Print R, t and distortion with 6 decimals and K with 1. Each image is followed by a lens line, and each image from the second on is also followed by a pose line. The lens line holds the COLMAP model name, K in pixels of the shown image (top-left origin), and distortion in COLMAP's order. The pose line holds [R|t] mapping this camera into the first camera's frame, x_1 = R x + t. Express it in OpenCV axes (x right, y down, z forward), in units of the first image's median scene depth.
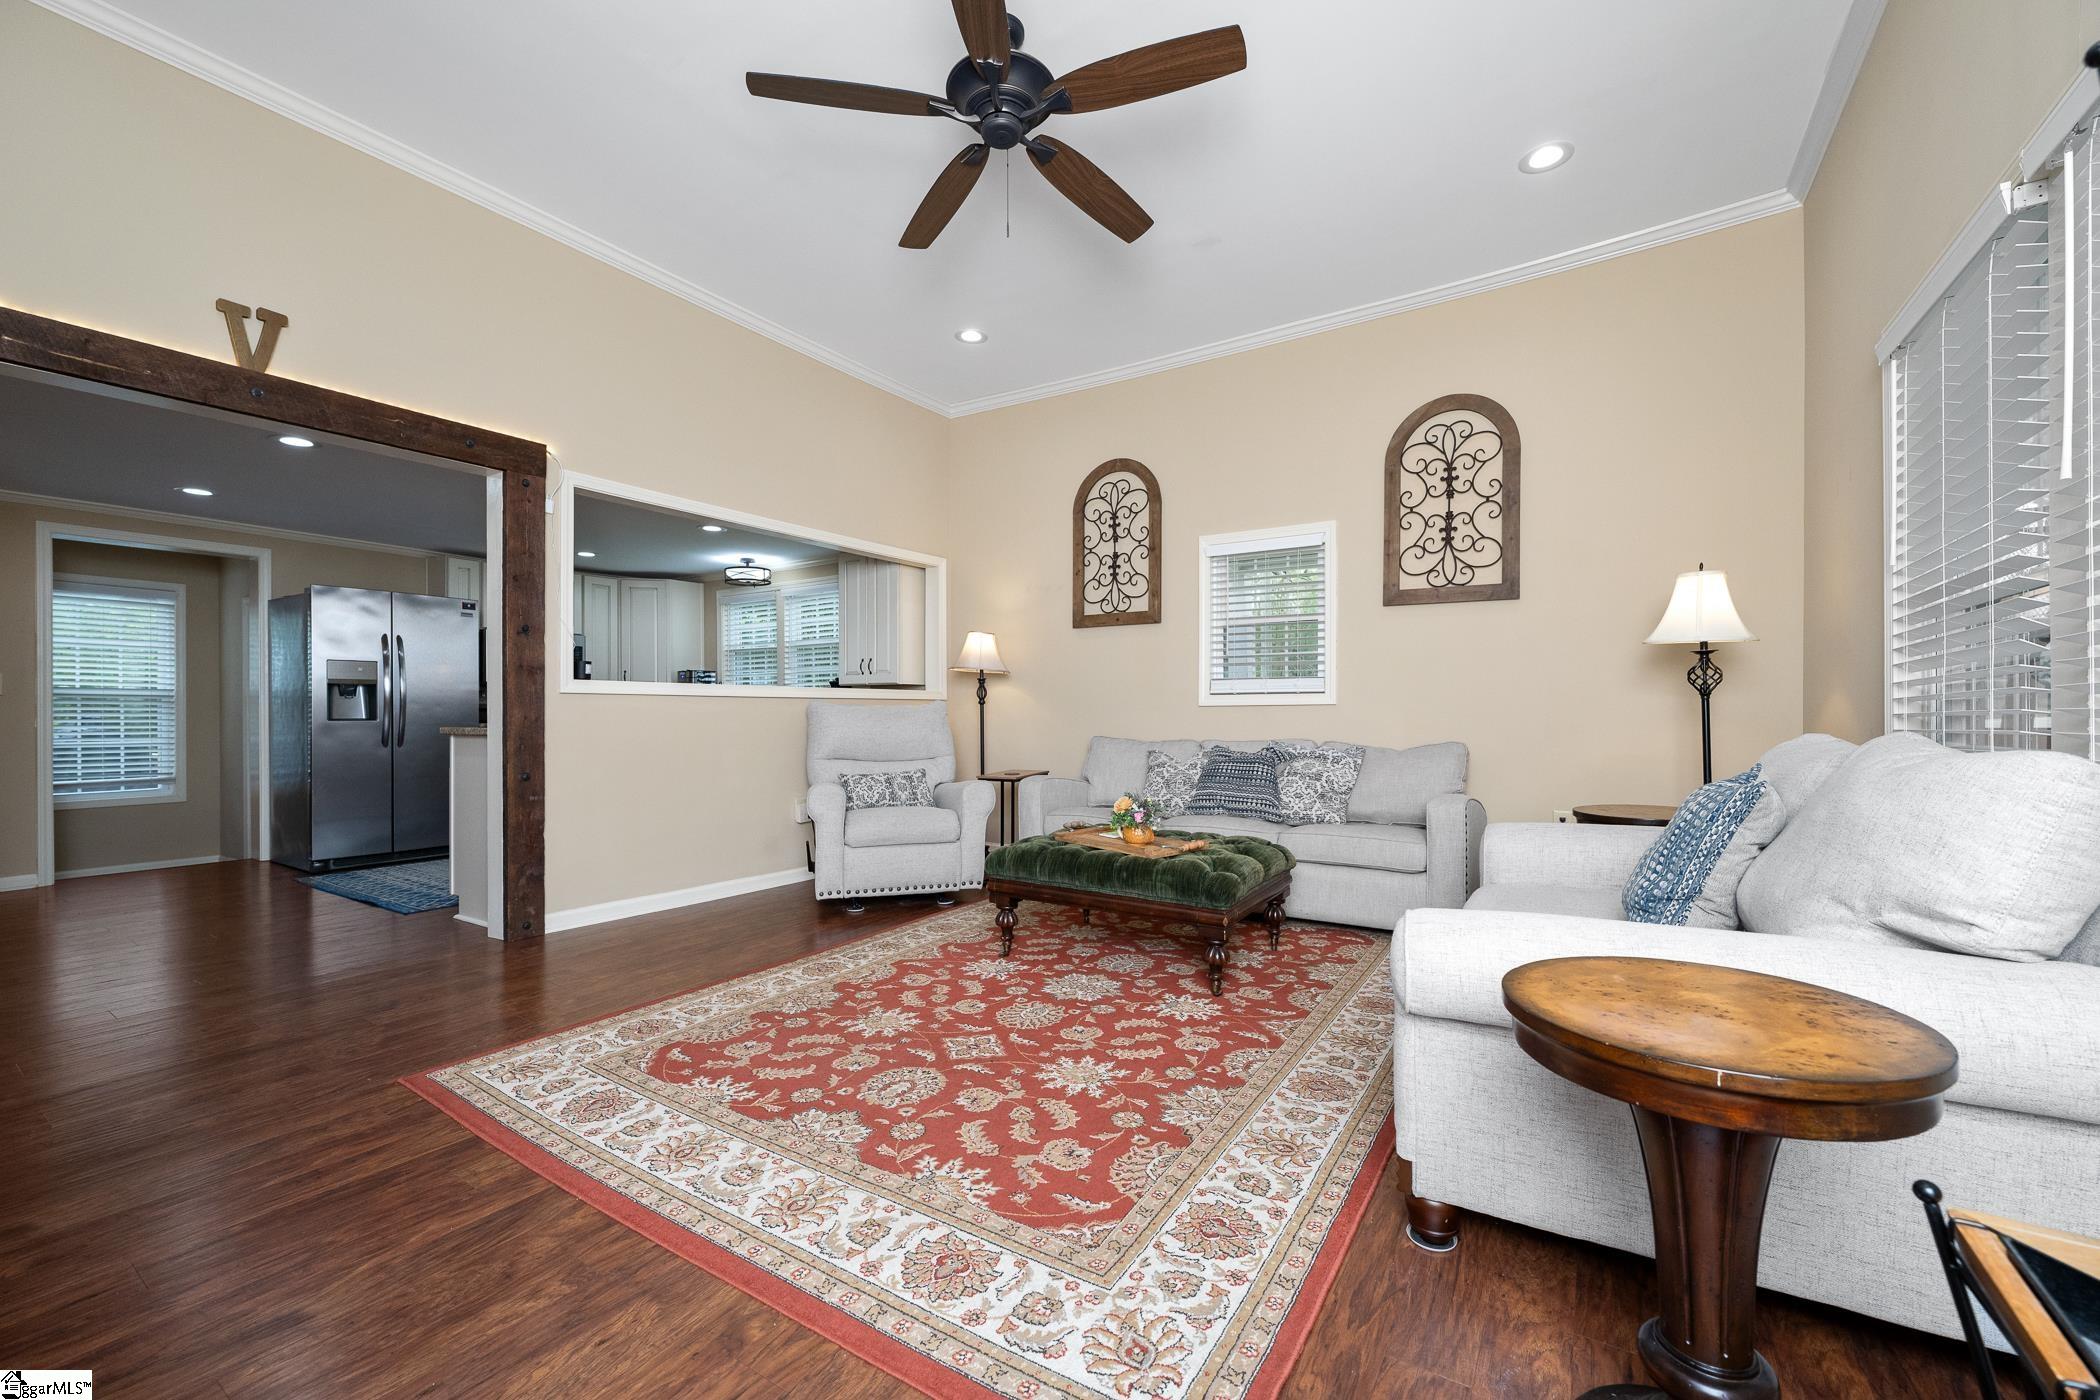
lens RADIAL K [[839.9, 0, 1051.8], [0, 839.9, 731.1], [0, 0, 1]] dist [-0.001477, -0.000246]
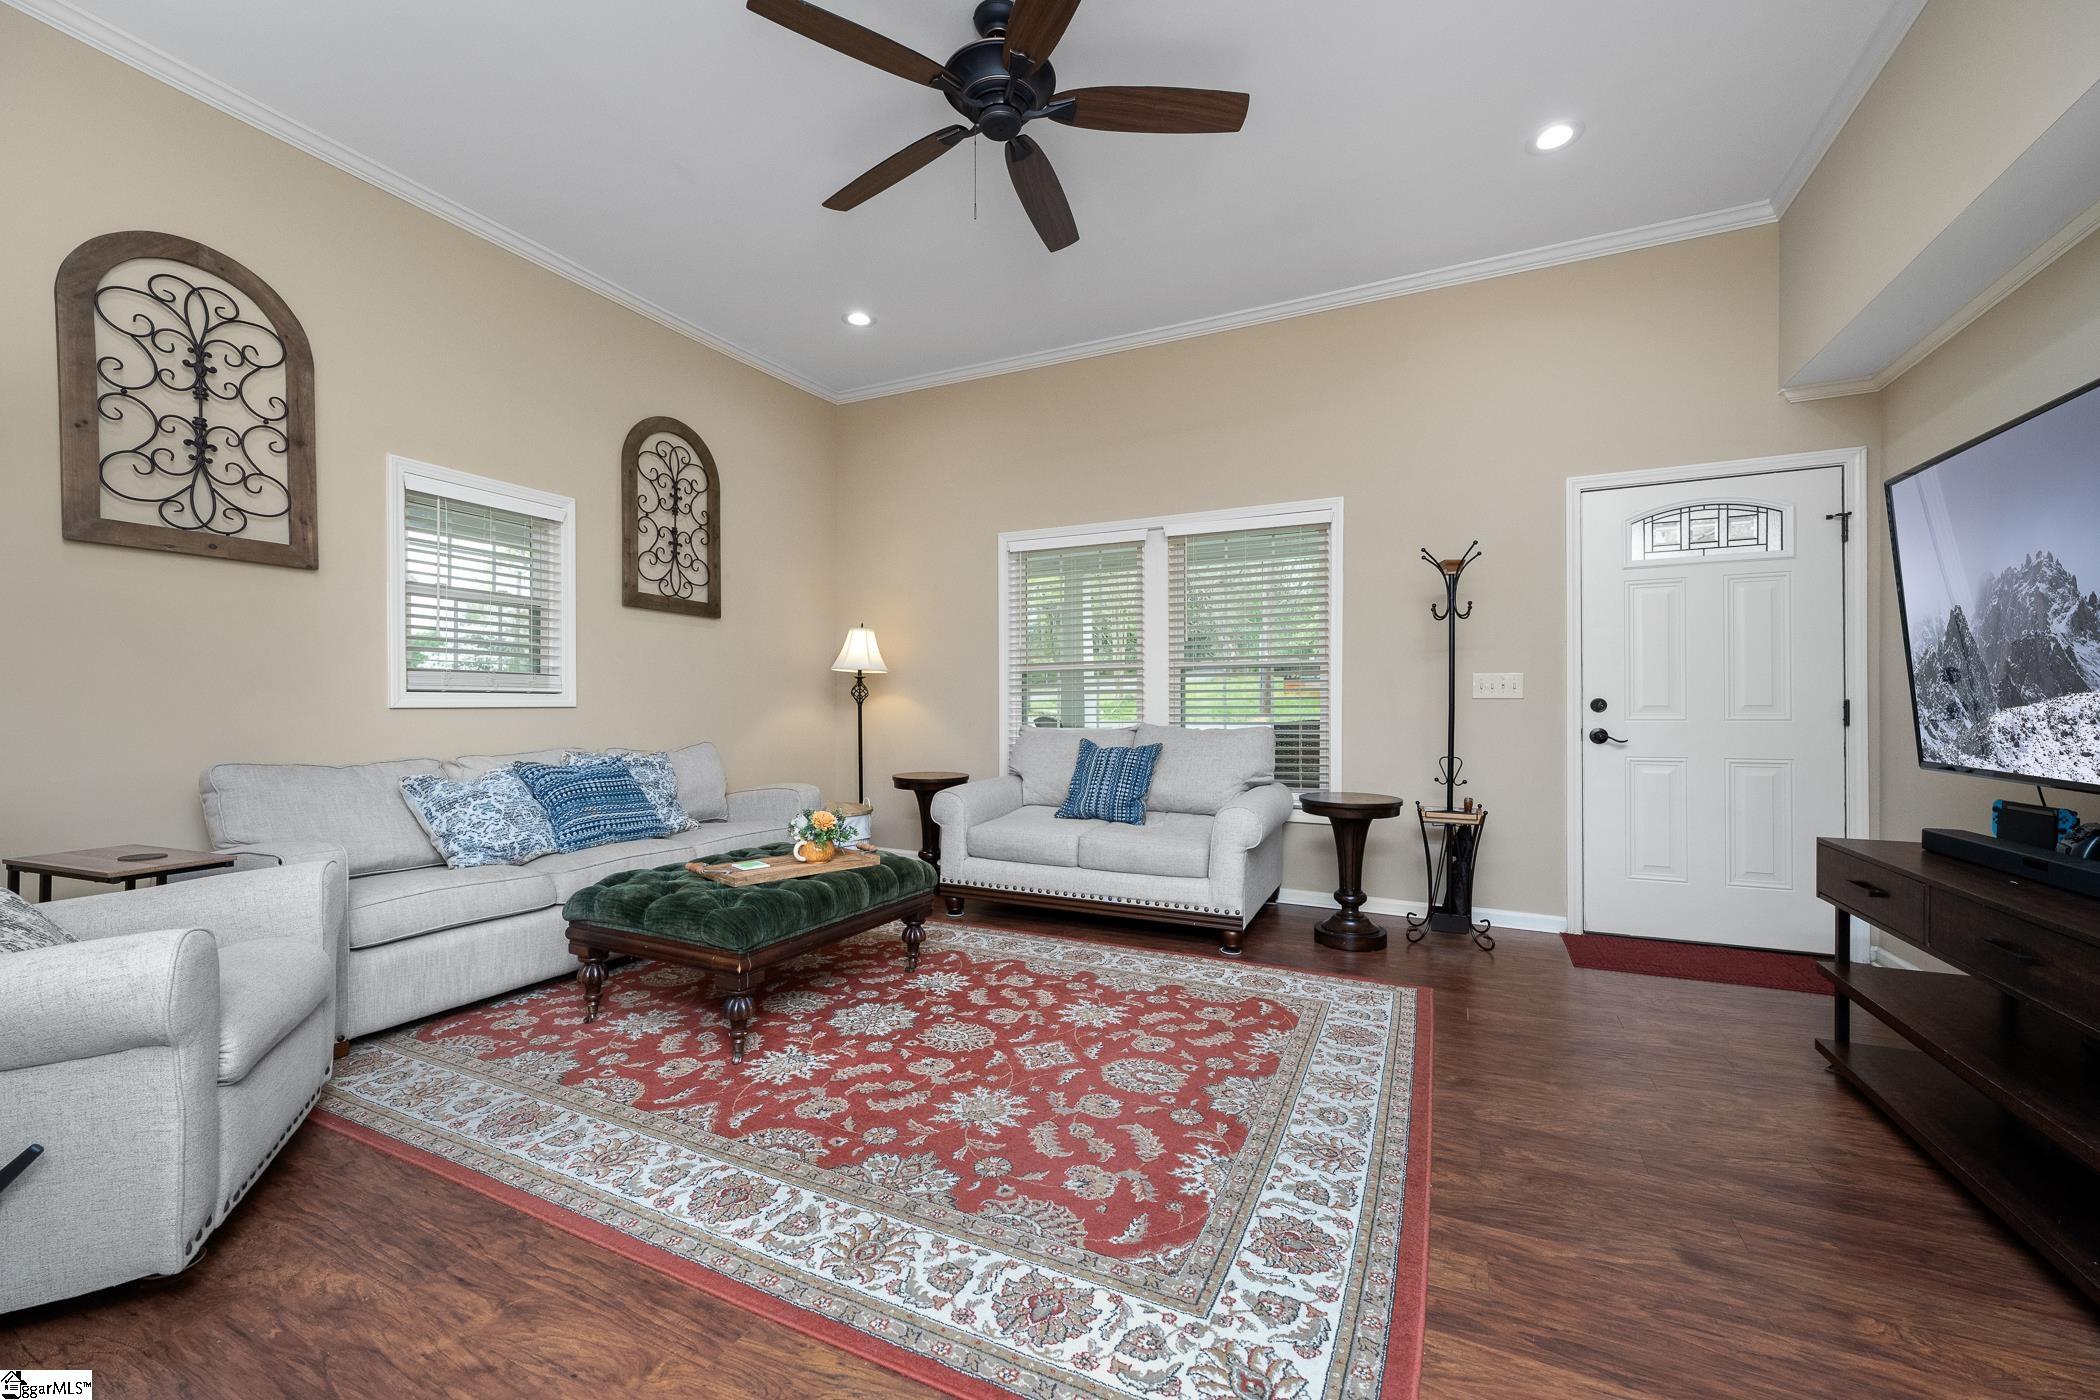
lens RADIAL K [[839.9, 0, 1040.8], [0, 839.9, 713.6], [0, 0, 1]] dist [-0.001477, -0.000246]
pose [[-0.121904, -0.005309, 0.992528, -1.050460], [0.023707, 0.999685, 0.008259, -0.035196], [-0.992259, 0.024537, -0.121739, 1.090011]]
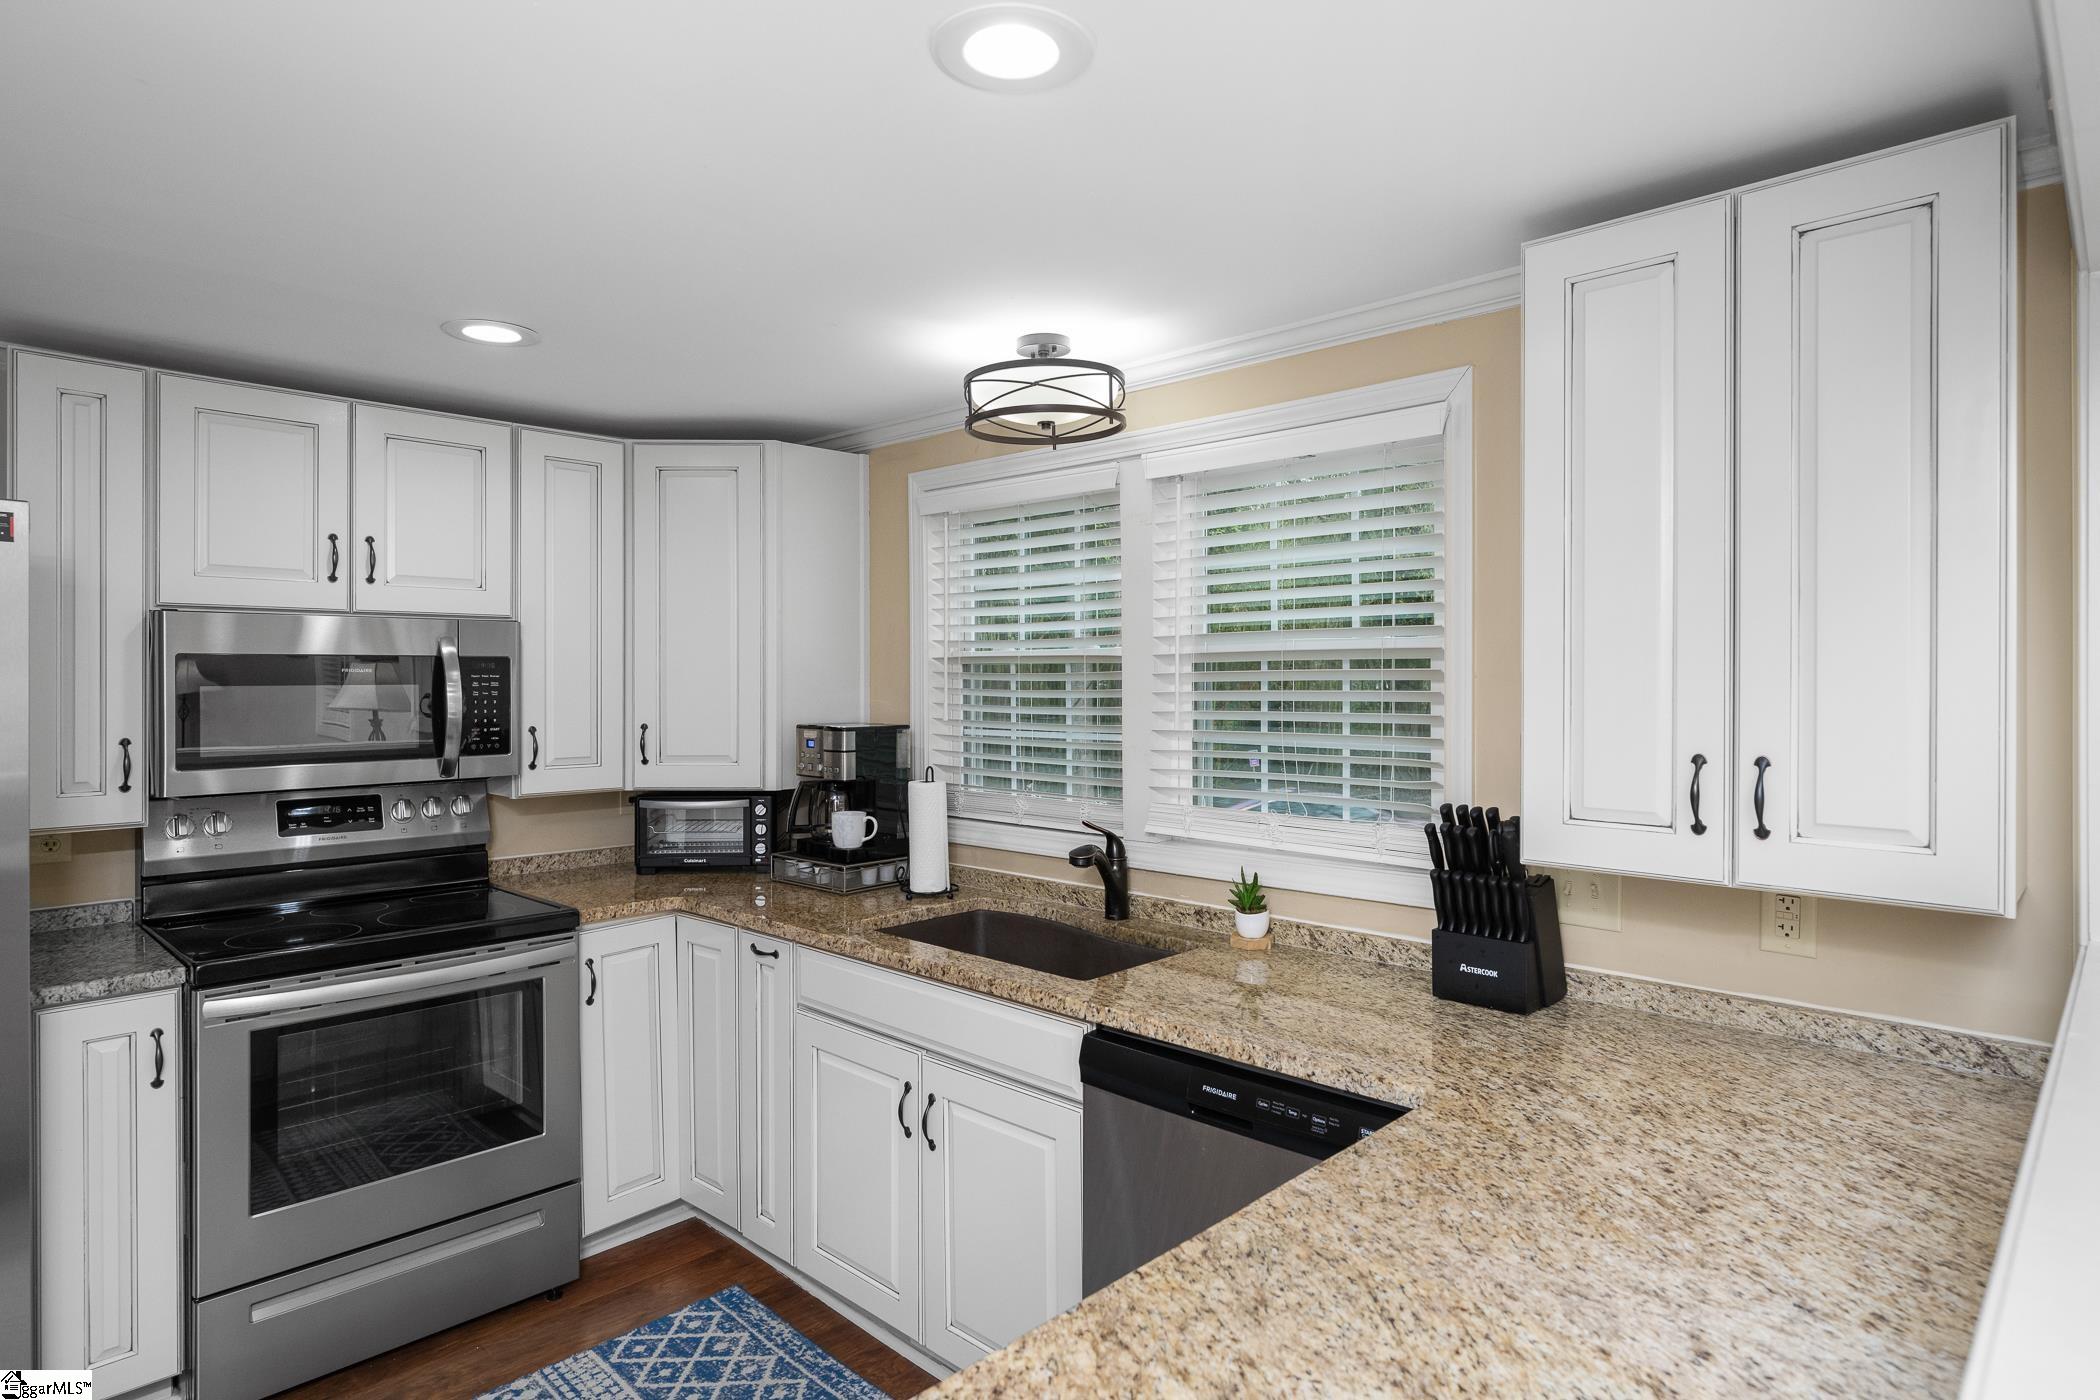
lens RADIAL K [[1179.2, 0, 1067.0], [0, 1179.2, 683.0], [0, 0, 1]] dist [-0.001058, -0.000178]
pose [[0.986154, -0.001509, -0.165825, -0.767352], [-0.000346, 0.999938, -0.011155, -0.234137], [0.165832, 0.011058, 0.986092, 1.644079]]
